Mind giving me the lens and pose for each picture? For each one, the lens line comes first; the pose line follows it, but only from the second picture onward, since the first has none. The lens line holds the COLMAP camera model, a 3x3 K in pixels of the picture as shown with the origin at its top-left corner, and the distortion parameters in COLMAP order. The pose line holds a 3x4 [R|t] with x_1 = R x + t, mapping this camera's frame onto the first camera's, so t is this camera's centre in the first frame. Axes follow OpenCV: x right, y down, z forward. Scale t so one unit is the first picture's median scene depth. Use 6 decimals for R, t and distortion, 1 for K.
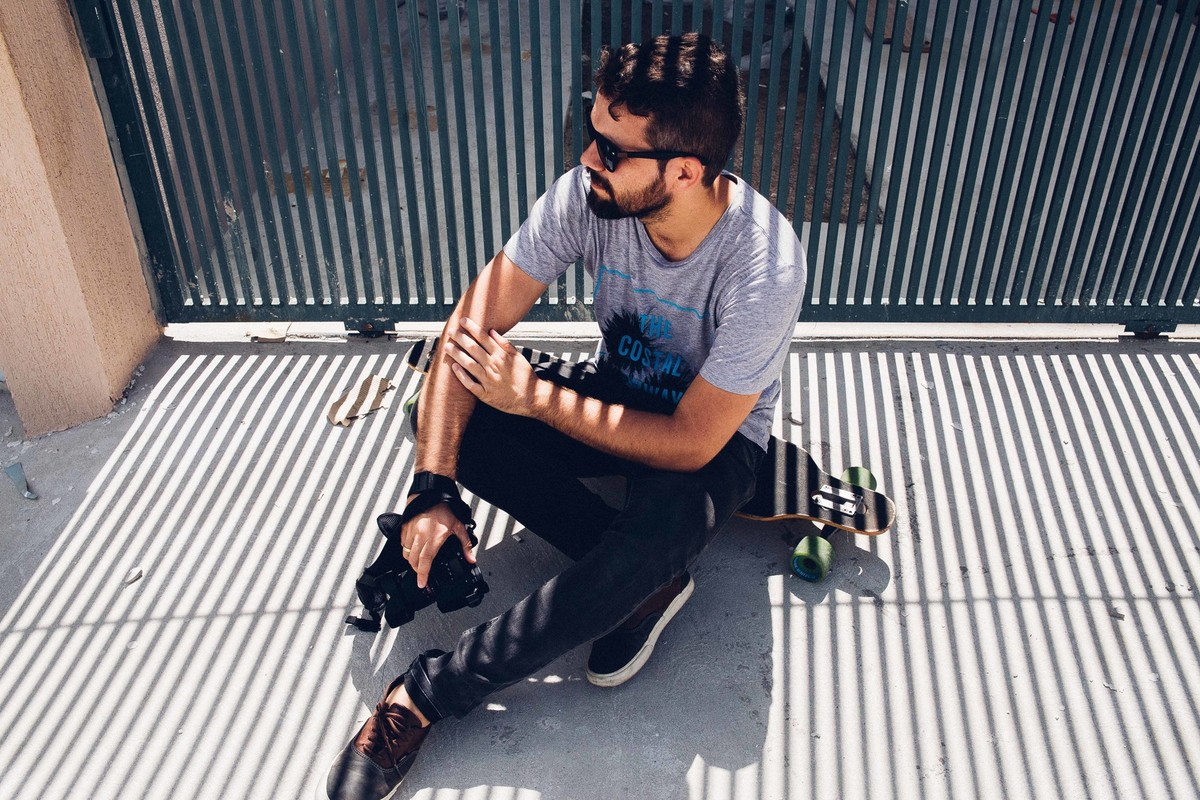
lens RADIAL K [[1149.6, 0, 602.5], [0, 1149.6, 394.3], [0, 0, 1]] dist [-0.032089, 0.000000]
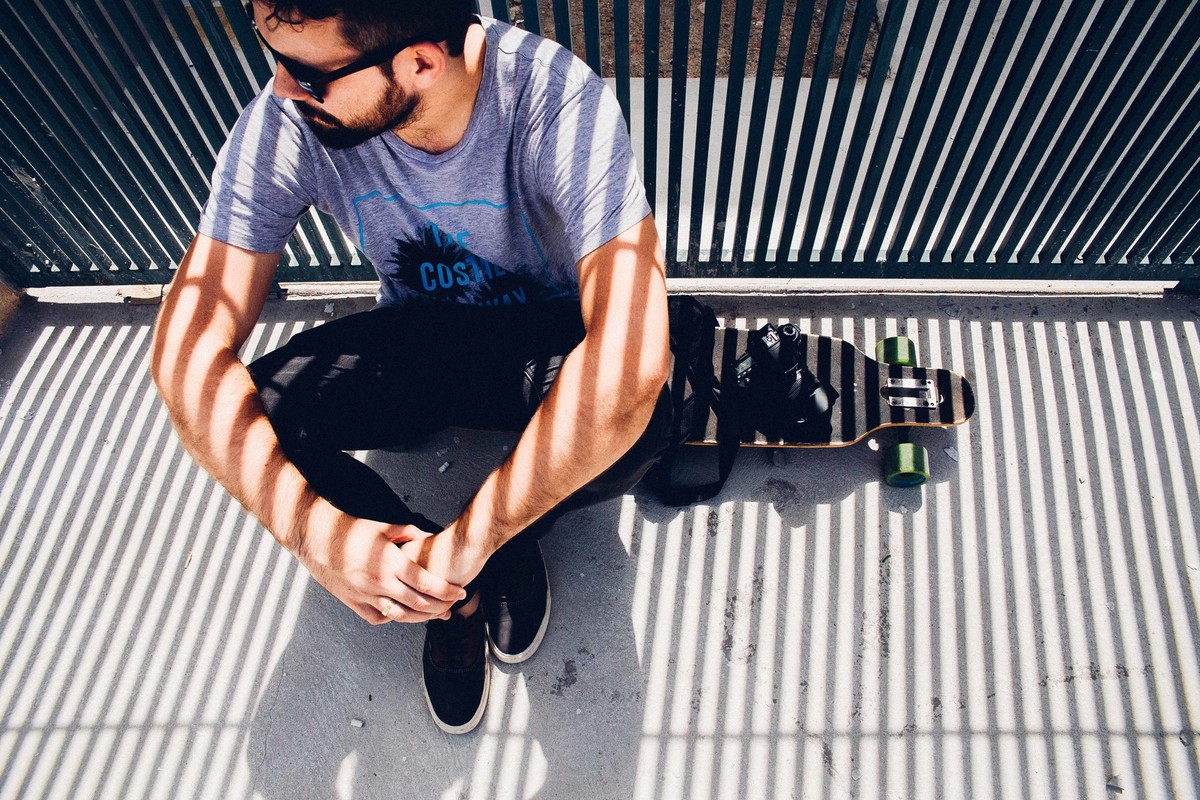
lens RADIAL K [[854.1, 0, 597.3], [0, 854.1, 397.9], [0, 0, 1]] dist [-0.109315, 0.079899]
pose [[0.998963, -0.000317, -0.045535, 0.082925], [0.019751, 0.904034, 0.427004, -0.261209], [0.041030, -0.427461, 0.903102, 0.458339]]
